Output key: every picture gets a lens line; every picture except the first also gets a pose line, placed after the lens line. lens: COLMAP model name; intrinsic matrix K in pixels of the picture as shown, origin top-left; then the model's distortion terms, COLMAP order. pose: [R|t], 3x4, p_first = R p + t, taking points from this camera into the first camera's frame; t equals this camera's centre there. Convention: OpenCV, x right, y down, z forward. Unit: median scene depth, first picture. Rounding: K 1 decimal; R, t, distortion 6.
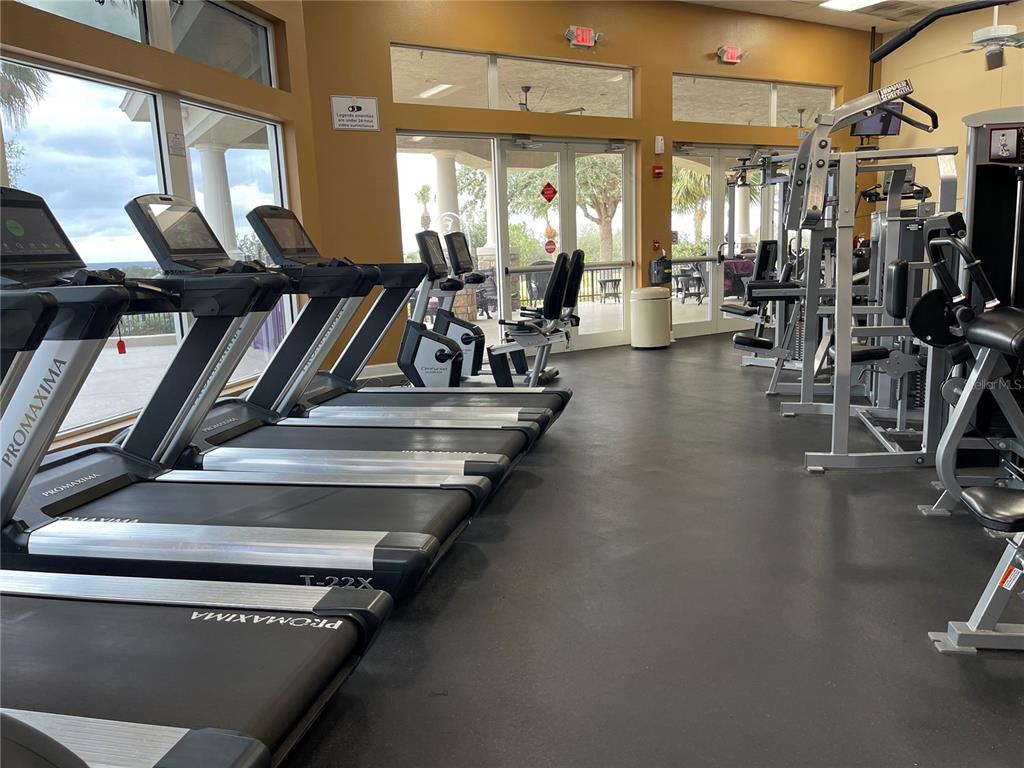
lens RADIAL K [[776.3, 0, 512.0], [0, 776.3, 384.0], [0, 0, 1]] dist [0.073655, -0.099480]
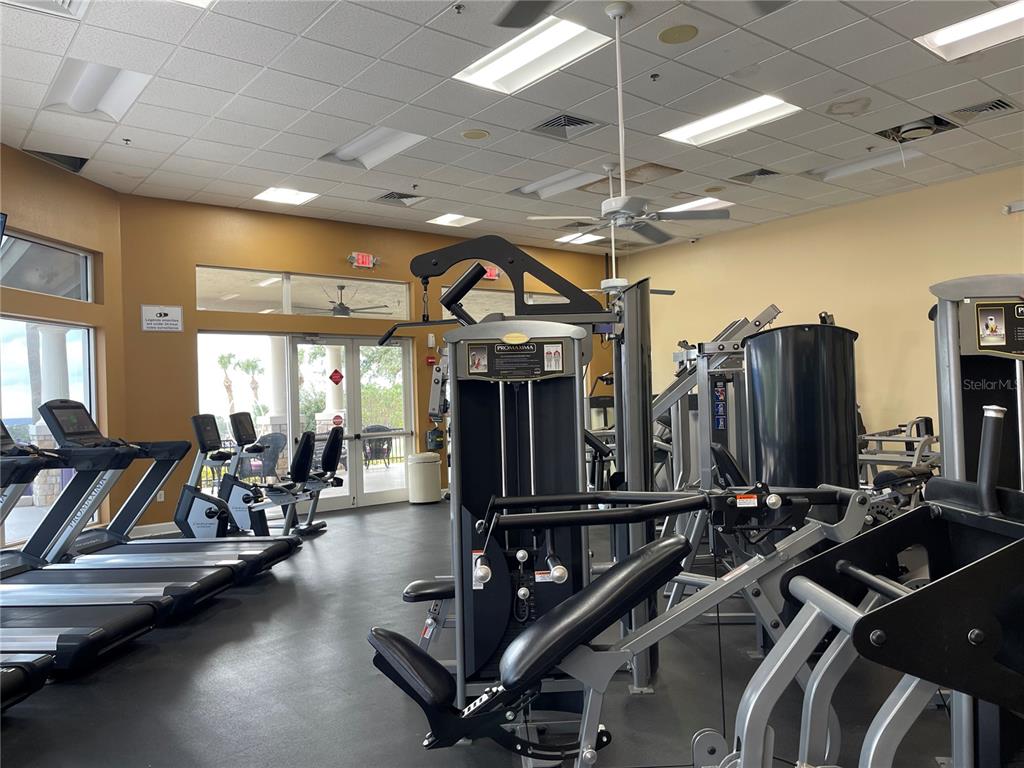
lens RADIAL K [[776.3, 0, 512.0], [0, 776.3, 384.0], [0, 0, 1]] dist [0.073655, -0.099480]
pose [[0.990008, 0.007419, 0.140818, 0.177819], [0.020663, 0.980203, -0.196914, 0.015259], [-0.139491, 0.197856, 0.970255, -0.273371]]
